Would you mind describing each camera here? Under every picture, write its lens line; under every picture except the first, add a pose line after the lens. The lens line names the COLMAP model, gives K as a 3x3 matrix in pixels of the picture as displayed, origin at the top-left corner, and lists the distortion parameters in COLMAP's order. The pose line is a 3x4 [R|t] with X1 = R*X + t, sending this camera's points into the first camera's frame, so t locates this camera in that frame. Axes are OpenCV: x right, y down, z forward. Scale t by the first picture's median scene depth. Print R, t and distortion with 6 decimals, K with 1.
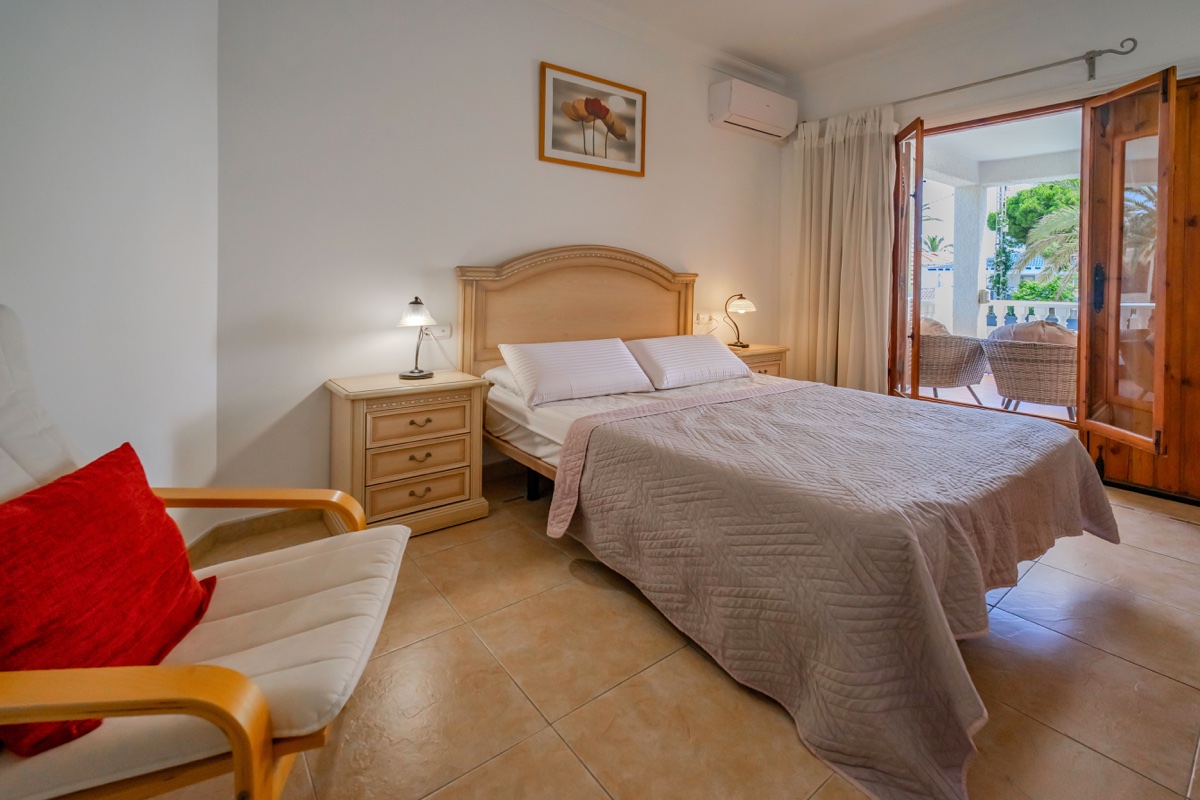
lens RADIAL K [[531.9, 0, 600.0], [0, 531.9, 400.0], [0, 0, 1]] dist [0.015629, -0.012330]
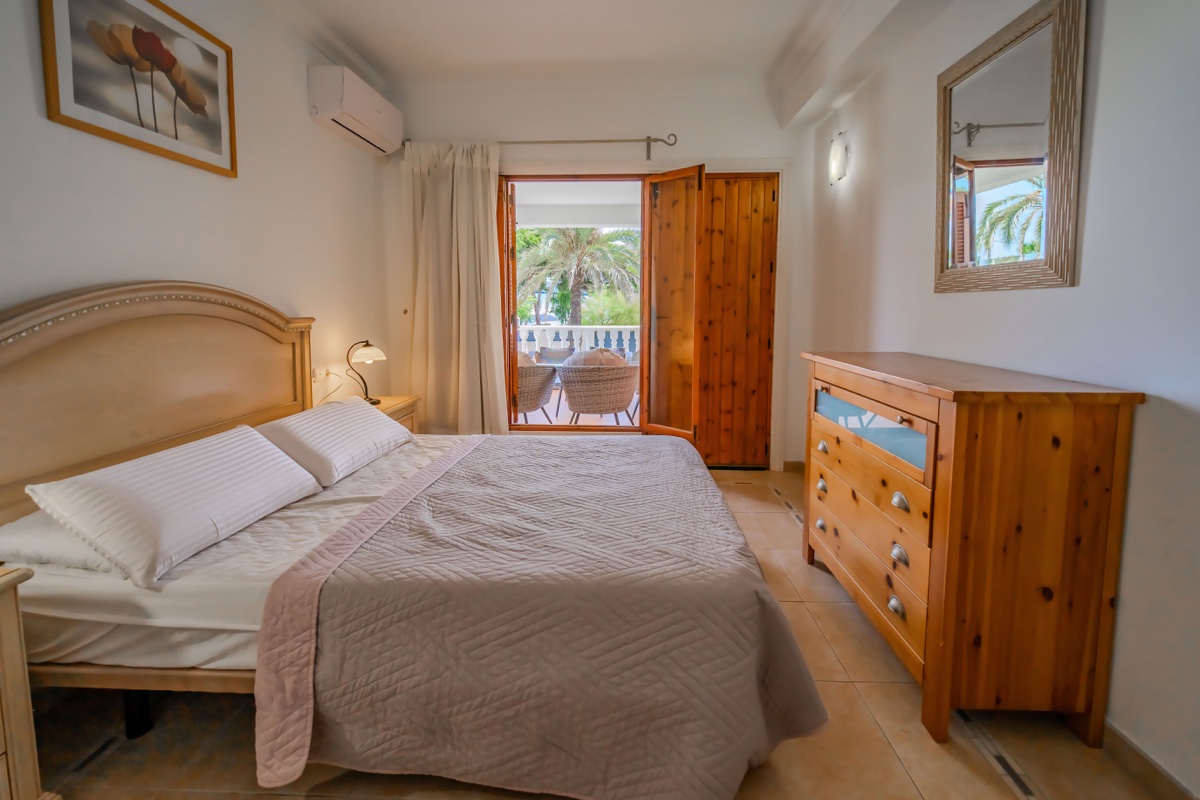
lens RADIAL K [[554.2, 0, 600.0], [0, 554.2, 432.9], [0, 0, 1]] dist [-0.009629, 0.000620]
pose [[0.639549, -0.179363, 0.747533, -0.218070], [0.165979, 0.981683, 0.093542, -0.110968], [-0.750619, 0.064250, 0.657605, 0.265590]]
